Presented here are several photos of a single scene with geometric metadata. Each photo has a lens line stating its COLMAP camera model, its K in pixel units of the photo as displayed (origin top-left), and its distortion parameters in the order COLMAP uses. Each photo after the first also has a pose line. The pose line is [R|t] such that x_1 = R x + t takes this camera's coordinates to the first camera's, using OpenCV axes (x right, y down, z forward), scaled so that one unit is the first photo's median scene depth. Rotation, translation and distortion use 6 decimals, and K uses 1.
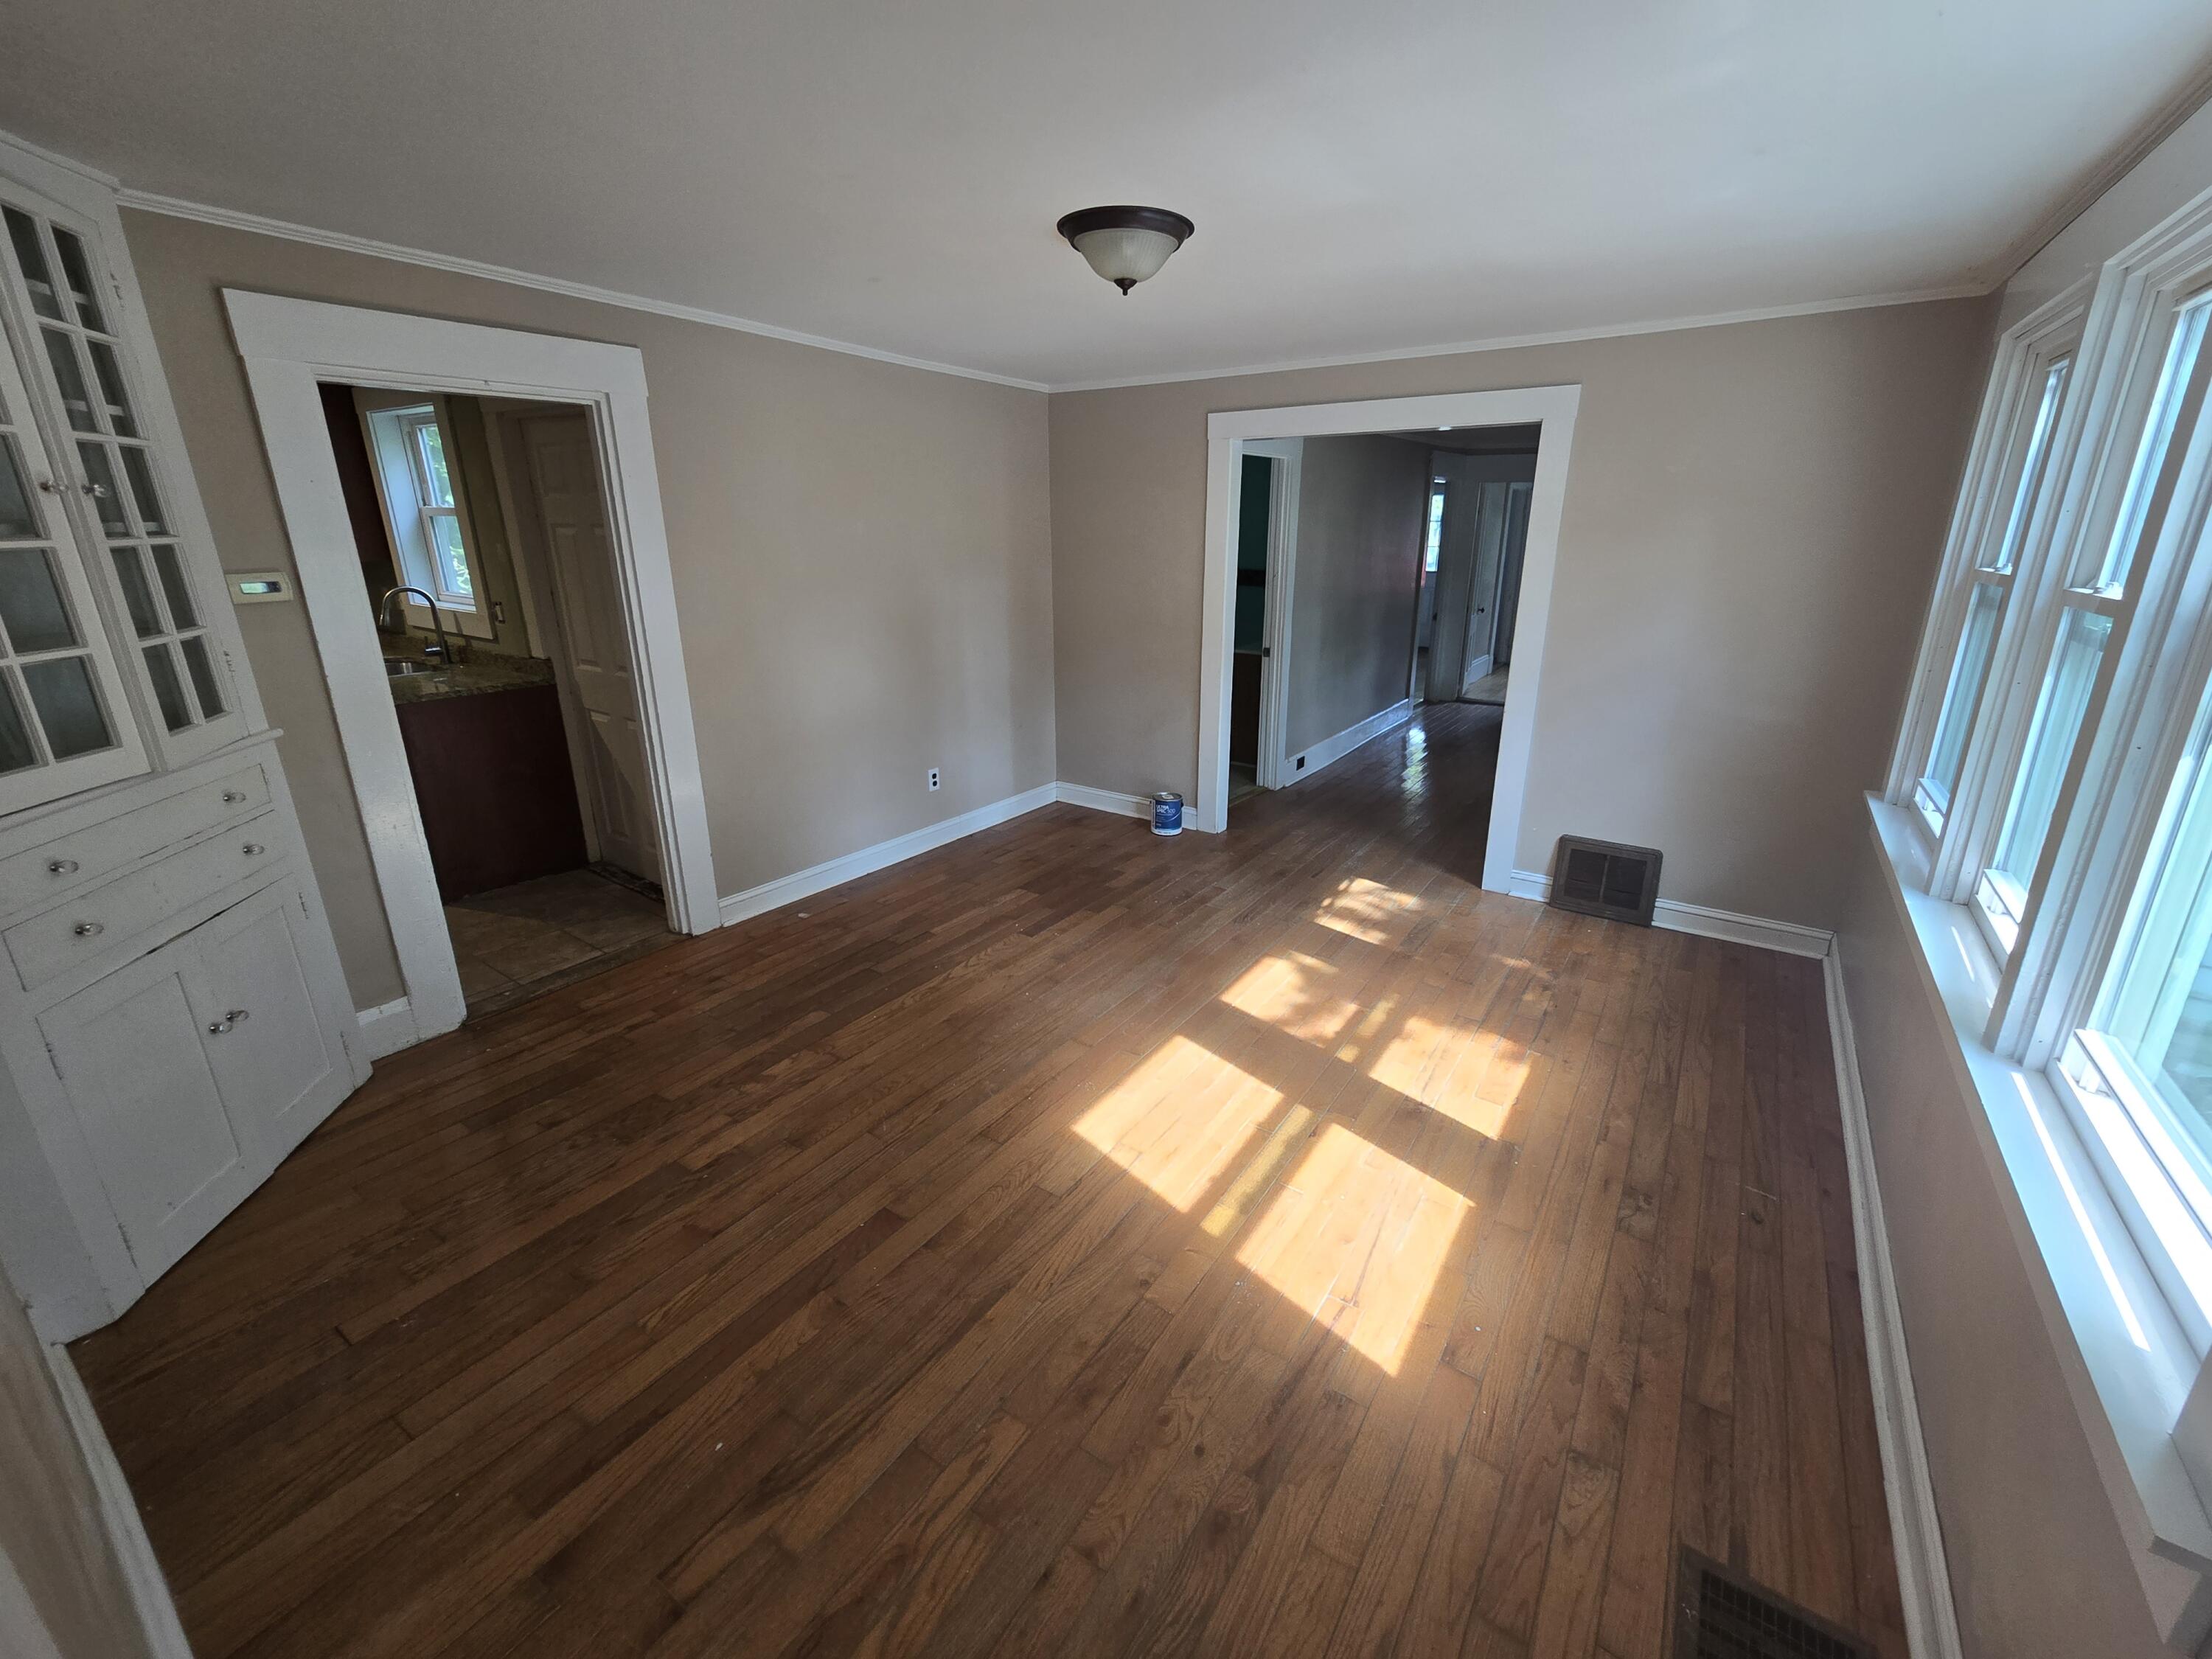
lens RADIAL K [[916.2, 0, 1116.8], [0, 916.2, 811.7], [0, 0, 1]] dist [-0.001201, -0.000080]
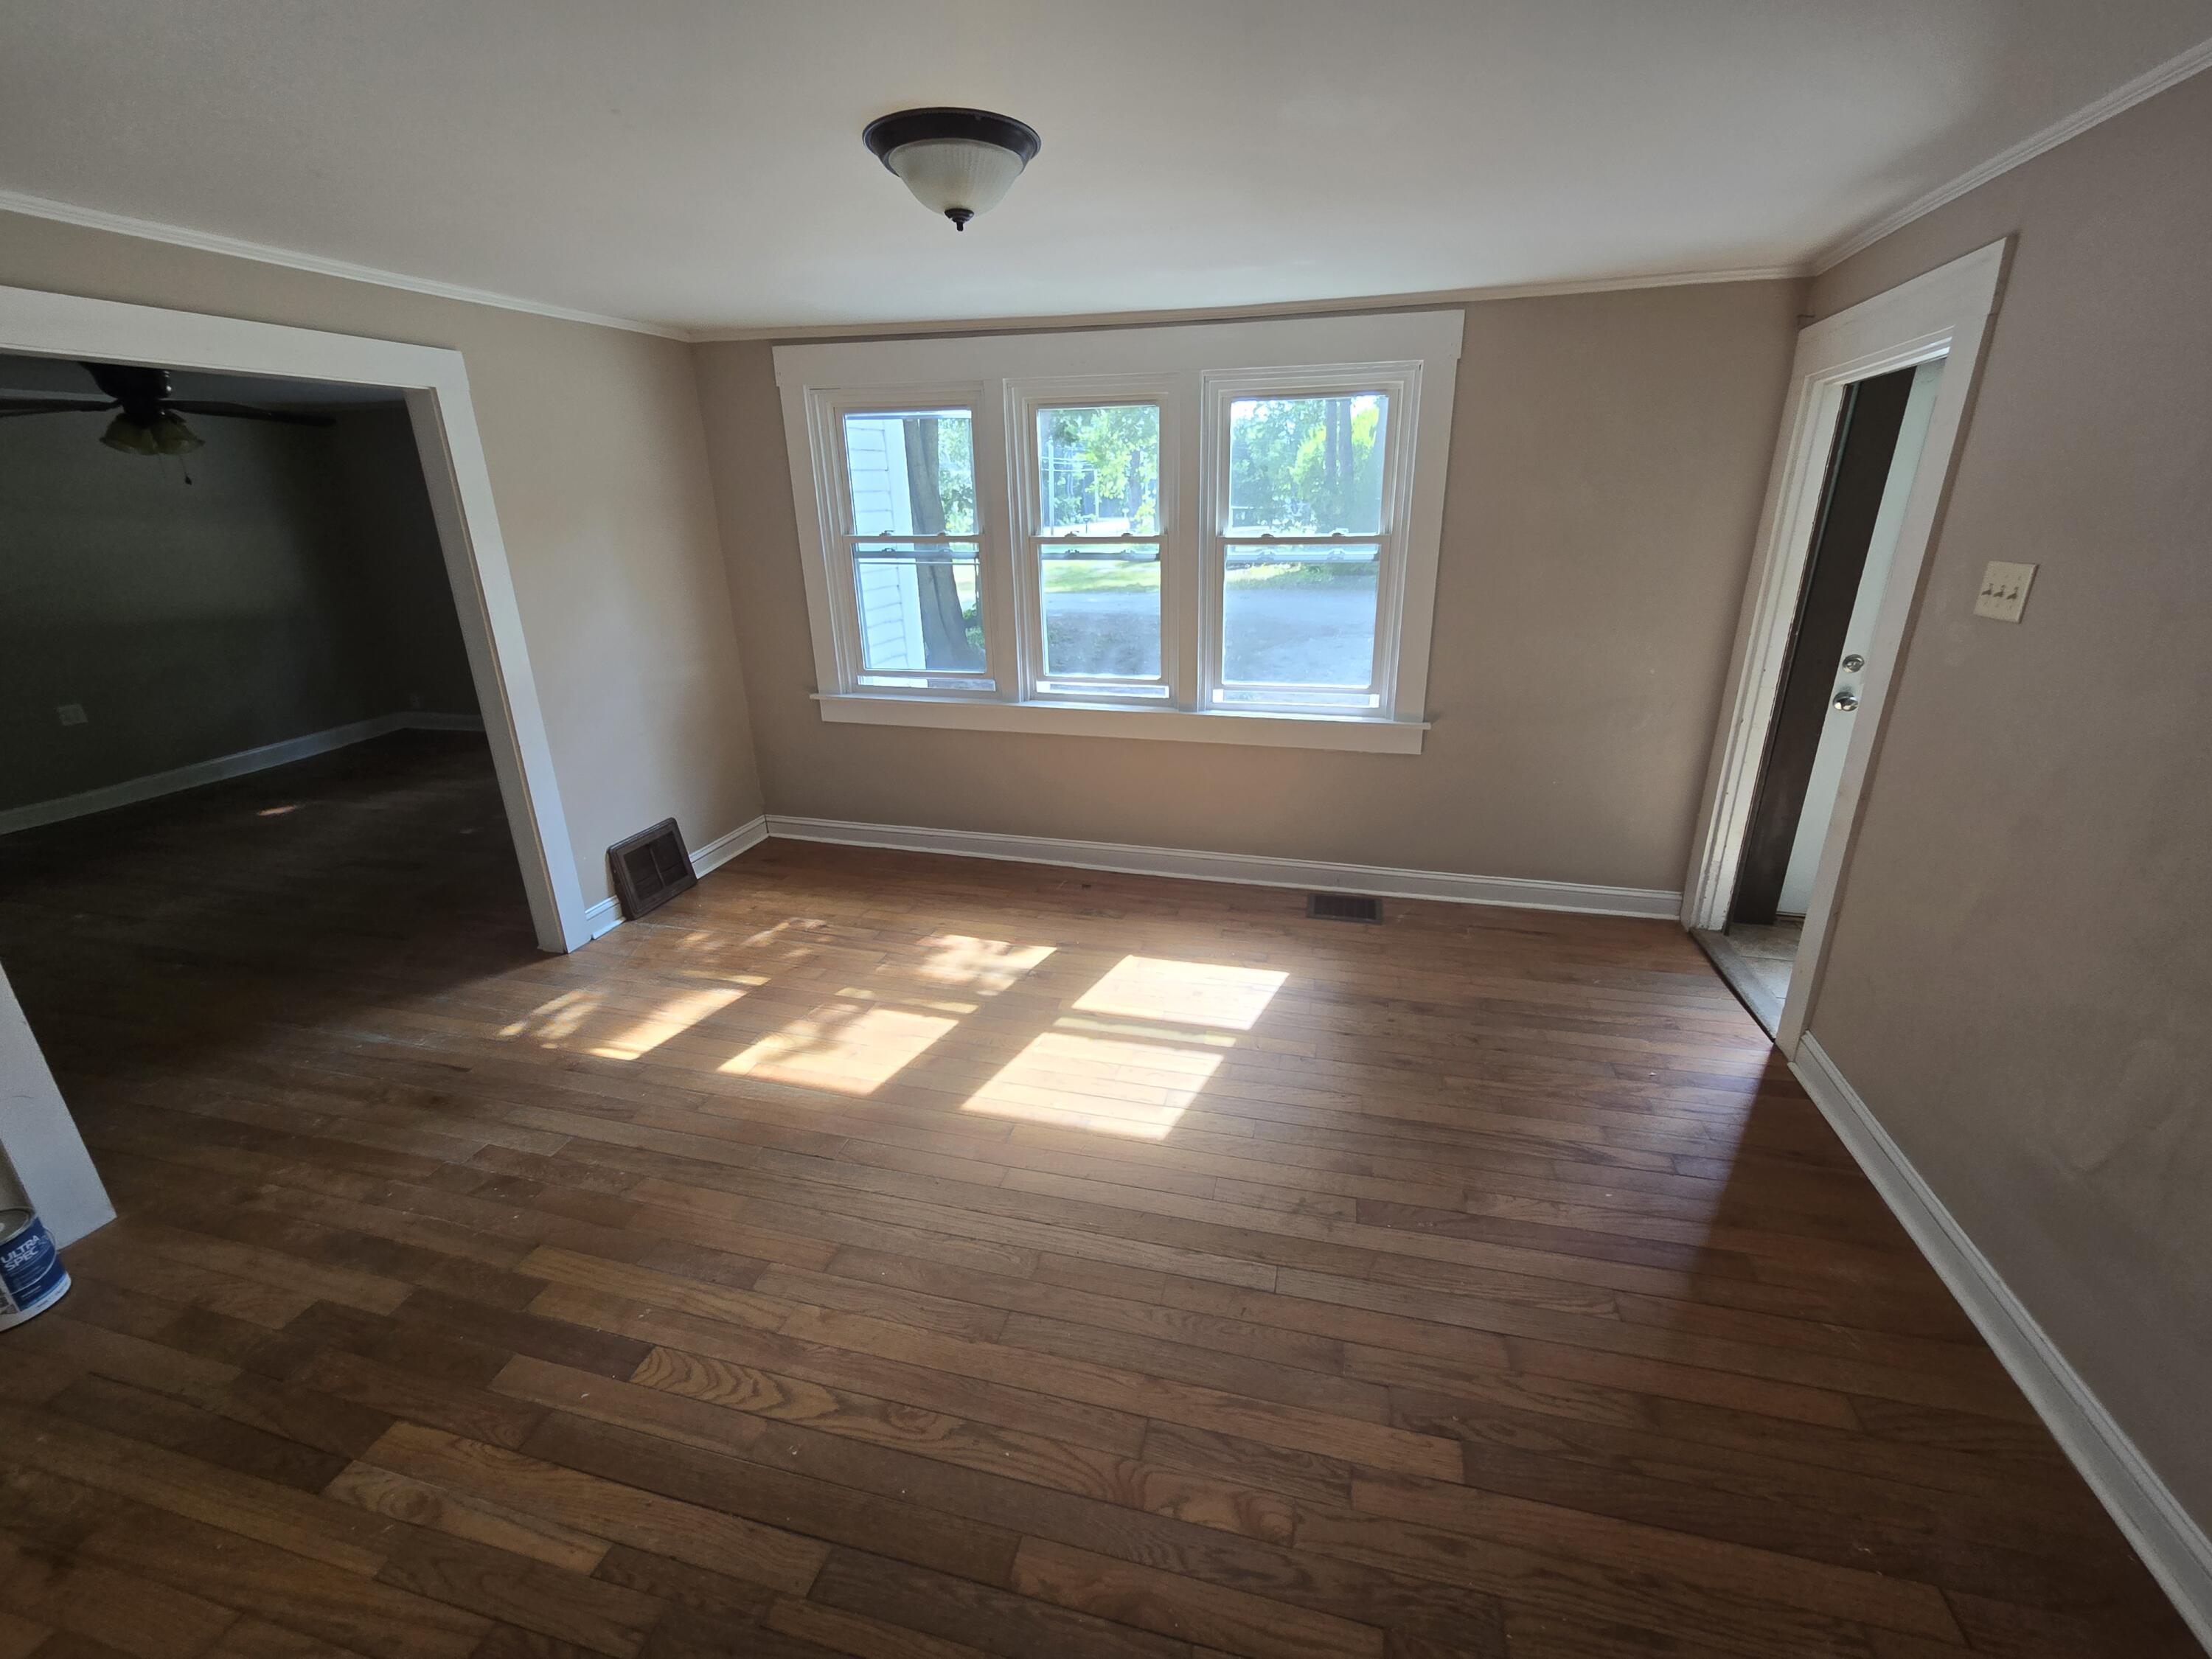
lens RADIAL K [[916.2, 0, 1116.8], [0, 916.2, 811.7], [0, 0, 1]] dist [-0.001201, -0.000080]
pose [[-0.336681, -0.311154, 0.888724, -0.686451], [0.300038, 0.859178, 0.414475, -0.322582], [-0.892538, 0.406197, -0.195911, 0.951044]]
